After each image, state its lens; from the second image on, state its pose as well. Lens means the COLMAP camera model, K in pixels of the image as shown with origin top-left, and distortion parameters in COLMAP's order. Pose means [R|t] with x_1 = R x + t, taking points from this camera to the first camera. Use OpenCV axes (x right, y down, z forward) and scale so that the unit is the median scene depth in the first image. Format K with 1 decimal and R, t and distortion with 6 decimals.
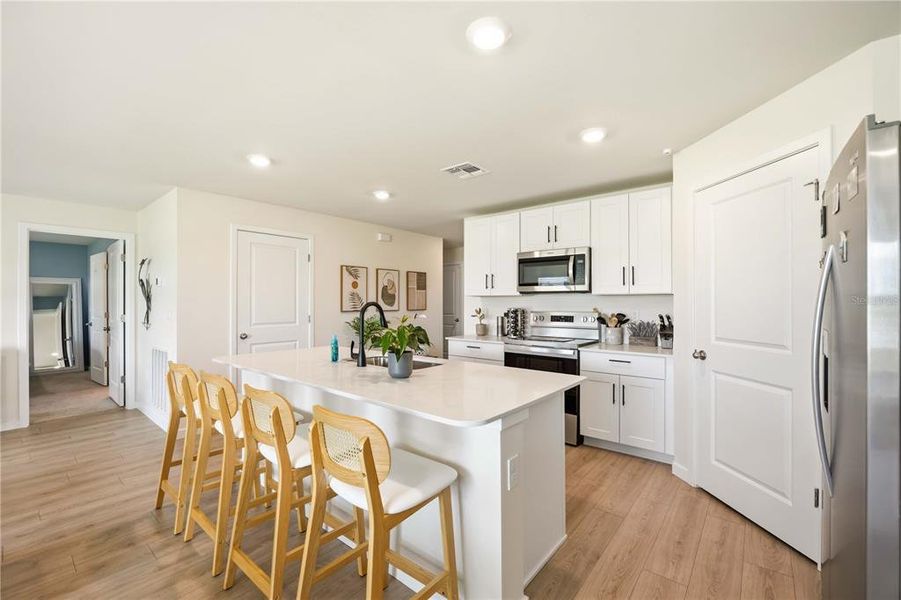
lens RADIAL K [[377.8, 0, 452.1], [0, 377.8, 302.0], [0, 0, 1]] dist [-0.012915, 0.000524]
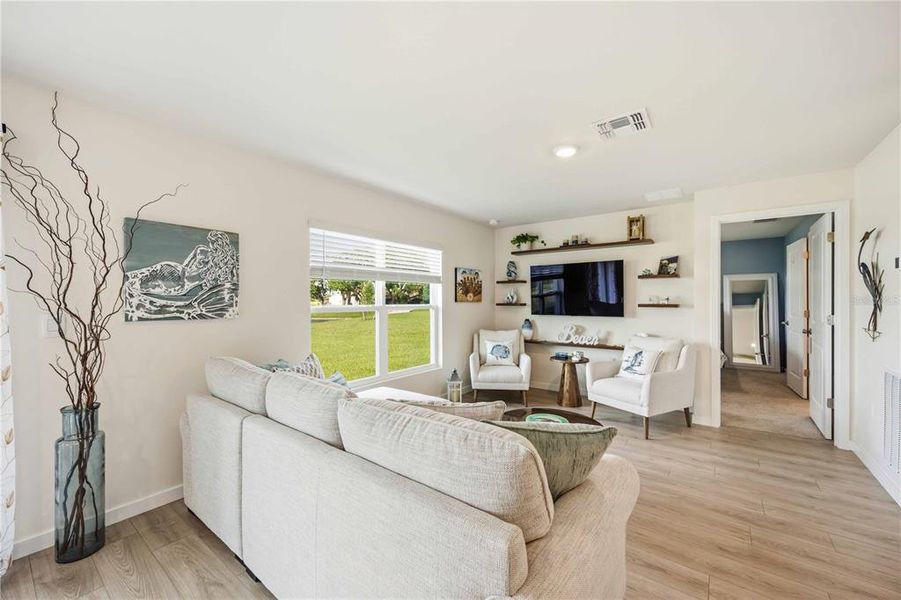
lens RADIAL K [[355.7, 0, 453.4], [0, 355.7, 301.7], [0, 0, 1]] dist [0.001893, 0.001044]
pose [[0.045860, 0.005711, -0.998932, -0.256343], [0.003444, 0.999977, 0.005875, 0.001089], [0.998942, -0.003710, 0.045839, 0.273401]]
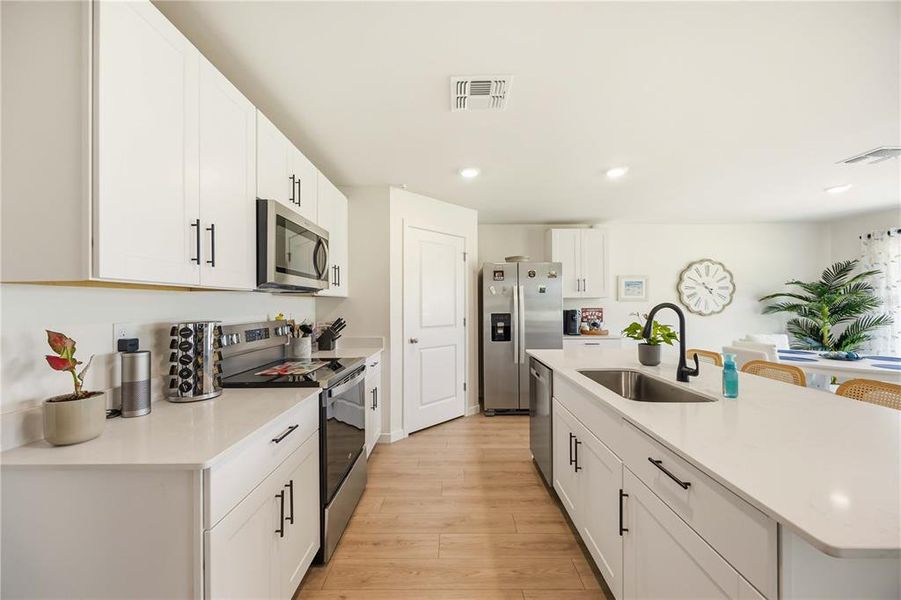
lens RADIAL K [[344.8, 0, 448.3], [0, 344.8, 300.4], [0, 0, 1]] dist [-0.003793, 0.000795]
pose [[-0.628960, 0.008596, 0.777390, -0.310005], [0.003238, 0.999959, -0.008438, -0.001949], [-0.777431, -0.002790, -0.628962, 1.155600]]
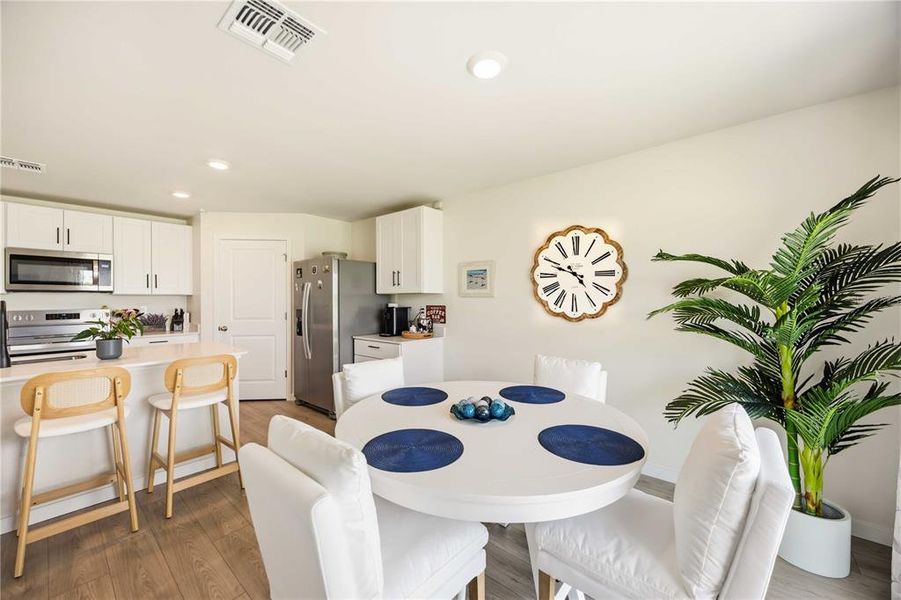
lens RADIAL K [[344.8, 0, 448.7], [0, 344.8, 298.6], [0, 0, 1]] dist [-0.003793, 0.000795]
pose [[0.019929, 0.001508, 0.999800, -0.679625], [0.001505, 0.999998, -0.001538, -0.001718], [-0.999800, 0.001535, 0.019927, -0.101371]]
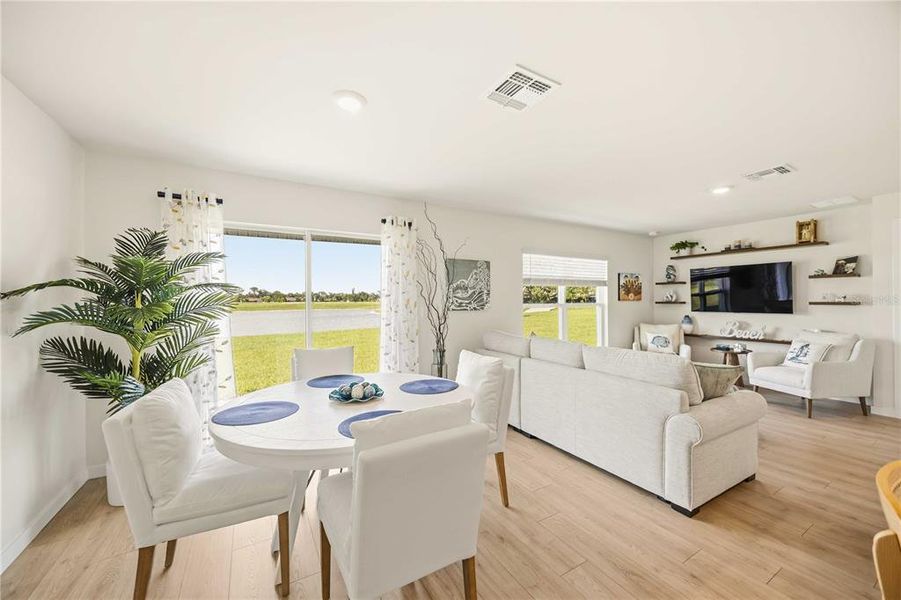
lens RADIAL K [[344.8, 0, 450.7], [0, 344.8, 299.3], [0, 0, 1]] dist [-0.003793, 0.000795]
pose [[-0.342711, 0.002146, -0.939438, 0.156482], [0.007685, 0.999970, -0.000519, -0.001046], [0.939409, -0.007398, -0.342717, 0.165080]]
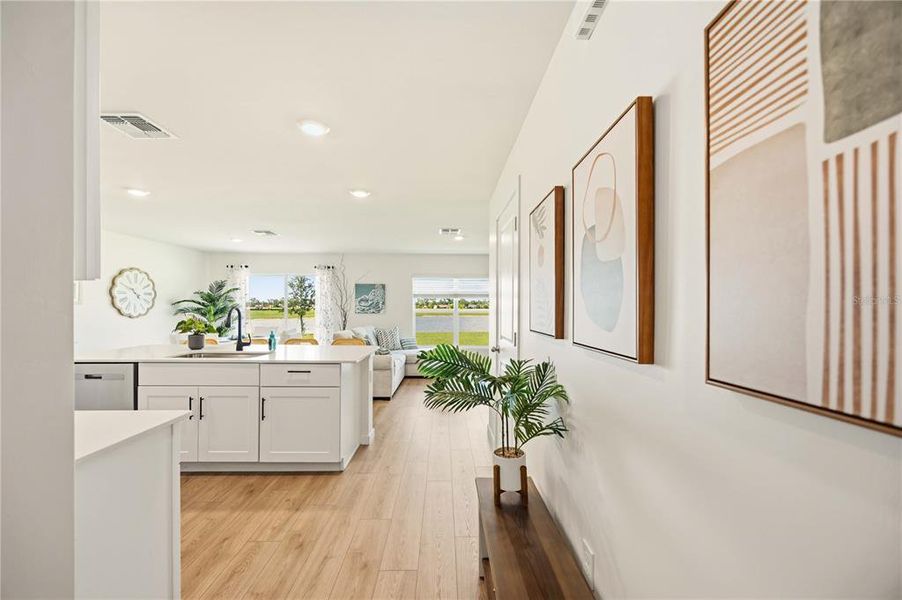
lens RADIAL K [[345.2, 0, 450.2], [0, 345.2, 310.1], [0, 0, 1]] dist [-0.003793, 0.000795]
pose [[-0.761919, 0.003752, -0.647662, 0.000842], [-0.002111, 0.999964, 0.008275, 0.000165], [0.647669, 0.007672, -0.761883, 1.567282]]
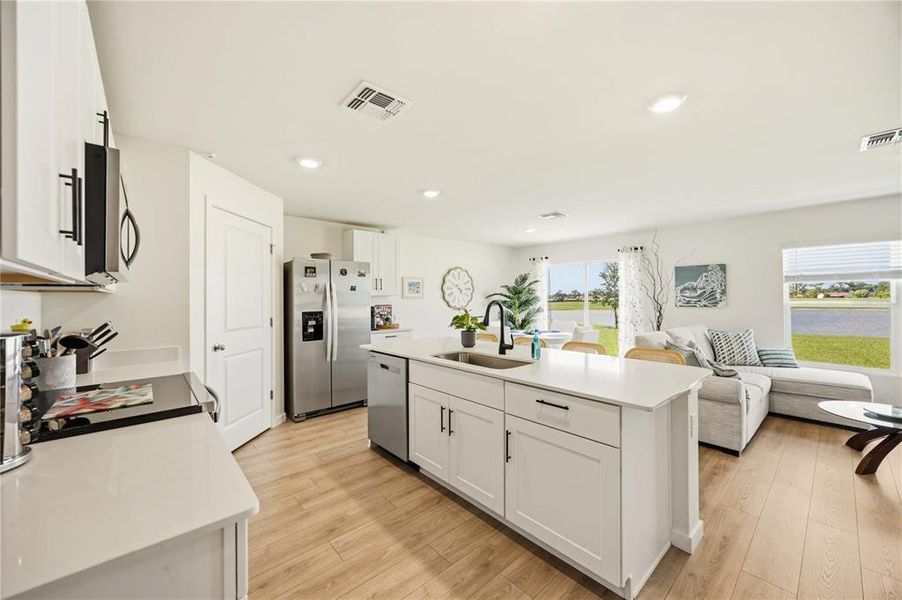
lens RADIAL K [[345.2, 0, 450.3], [0, 345.2, 295.7], [0, 0, 1]] dist [-0.003793, 0.000795]
pose [[-0.987096, 0.009214, 0.159863, -0.156397], [0.007638, 0.999916, -0.010470, -0.003191], [-0.159946, -0.009114, -0.987084, 1.300532]]
